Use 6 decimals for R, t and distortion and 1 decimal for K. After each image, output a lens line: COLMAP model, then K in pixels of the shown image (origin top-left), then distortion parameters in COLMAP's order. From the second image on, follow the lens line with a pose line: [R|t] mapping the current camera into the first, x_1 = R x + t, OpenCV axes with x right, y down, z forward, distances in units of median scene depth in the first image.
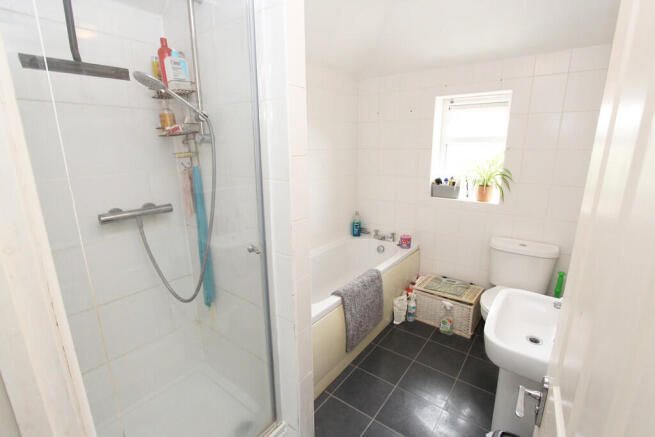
lens RADIAL K [[302.0, 0, 328.5], [0, 302.0, 222.0], [0, 0, 1]] dist [-0.021414, 0.000759]
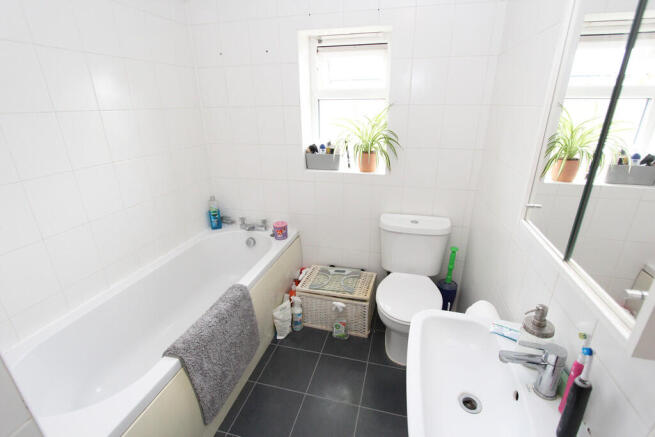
lens RADIAL K [[302.0, 0, 331.2], [0, 302.0, 217.0], [0, 0, 1]] dist [-0.021414, 0.000759]
pose [[0.924909, -0.137397, 0.354494, 0.118415], [0.095516, 0.986484, 0.133138, -0.066059], [-0.367995, -0.089280, 0.925532, 0.270053]]
